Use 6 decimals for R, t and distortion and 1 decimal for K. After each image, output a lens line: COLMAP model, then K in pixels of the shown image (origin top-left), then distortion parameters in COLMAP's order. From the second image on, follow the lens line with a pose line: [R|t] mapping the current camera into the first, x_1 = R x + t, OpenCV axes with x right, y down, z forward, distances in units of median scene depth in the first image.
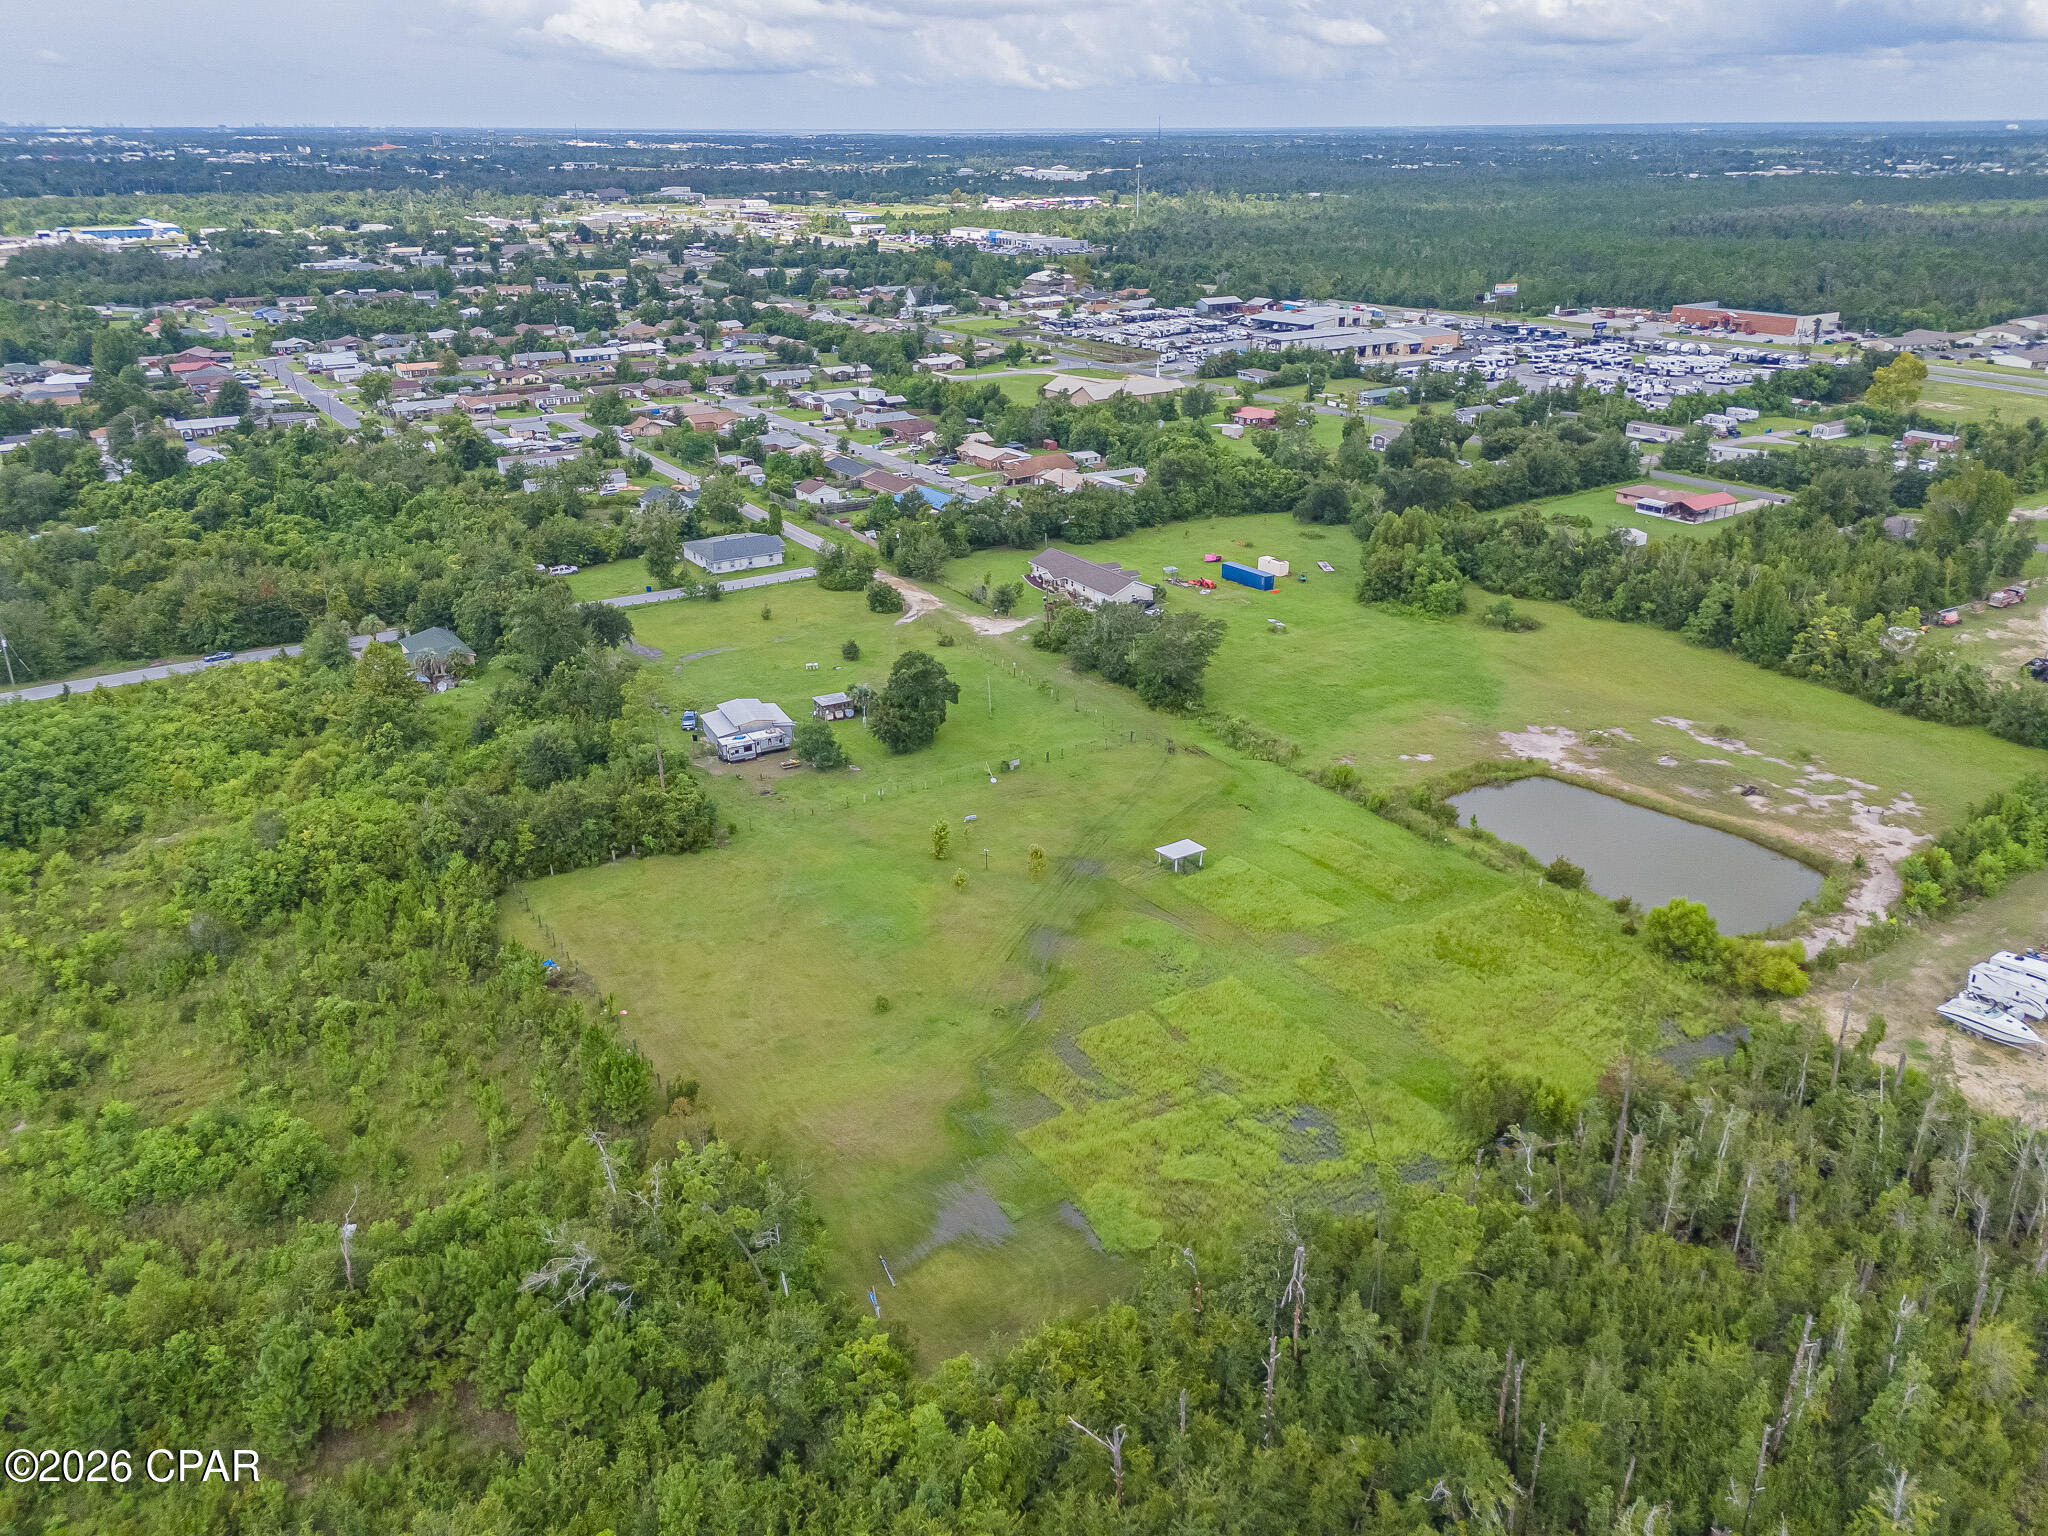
lens RADIAL K [[1512.8, 0, 1021.1], [0, 1512.8, 765.5], [0, 0, 1]] dist [0.062643, -0.054183]
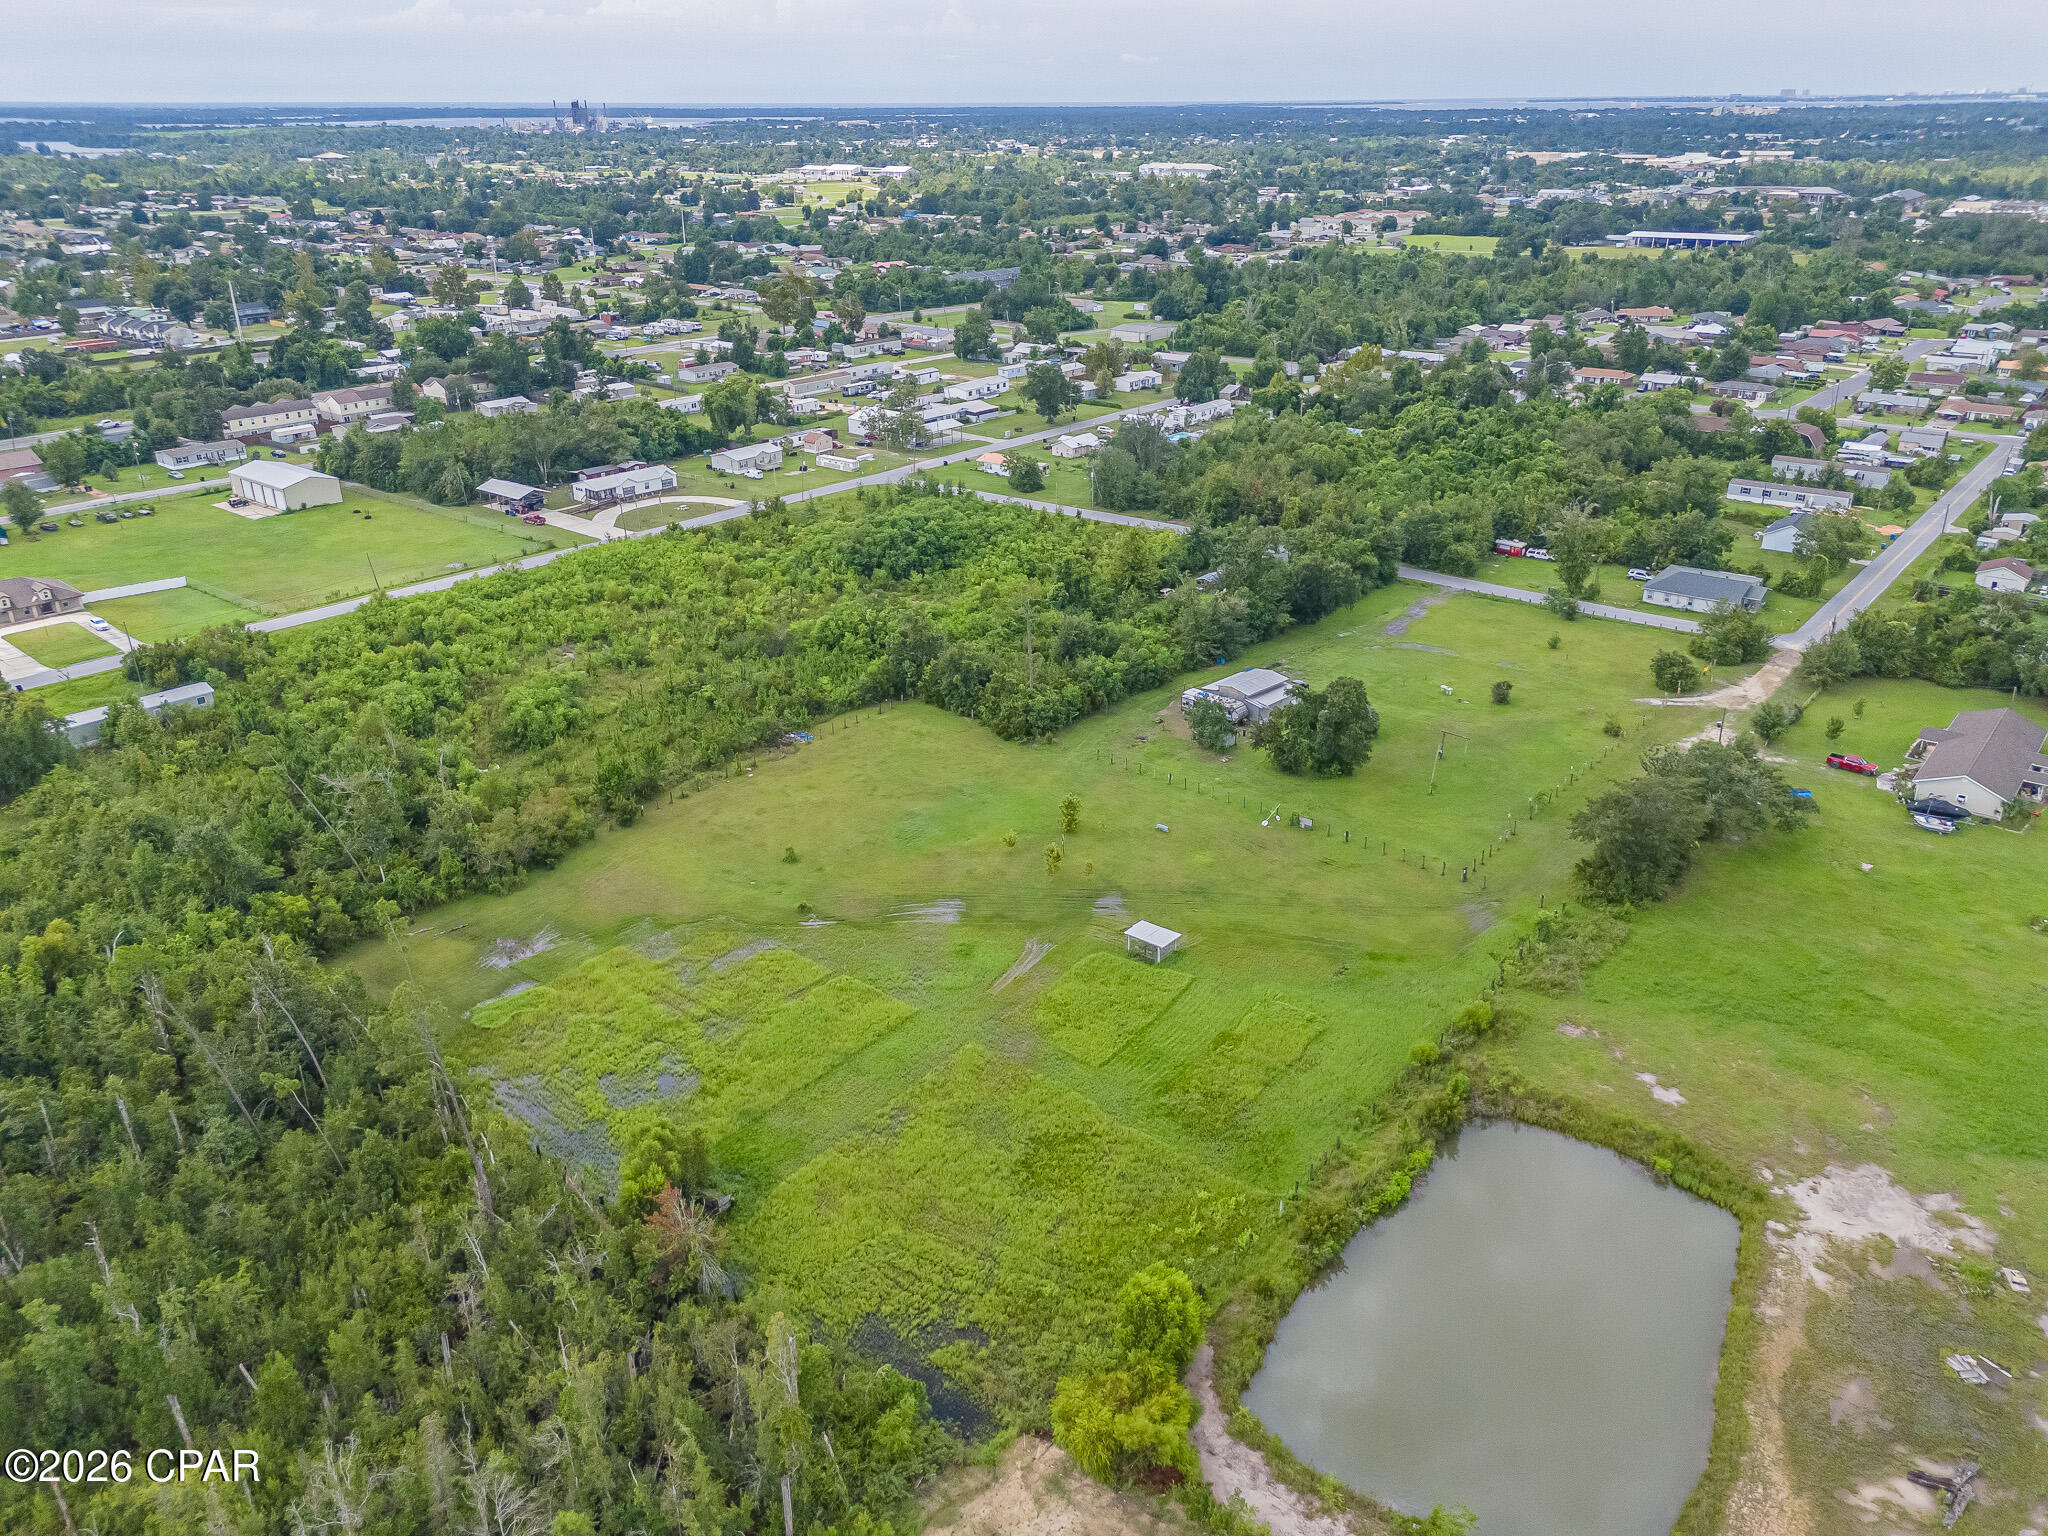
lens RADIAL K [[1512.8, 0, 1022.1], [0, 1512.8, 756.7], [0, 0, 1]] dist [0.062643, -0.054183]
pose [[0.321976, 0.380494, -0.866923, 0.719326], [-0.368239, 0.893913, 0.255576, -0.206965], [0.872200, 0.236945, 0.427931, 0.486906]]
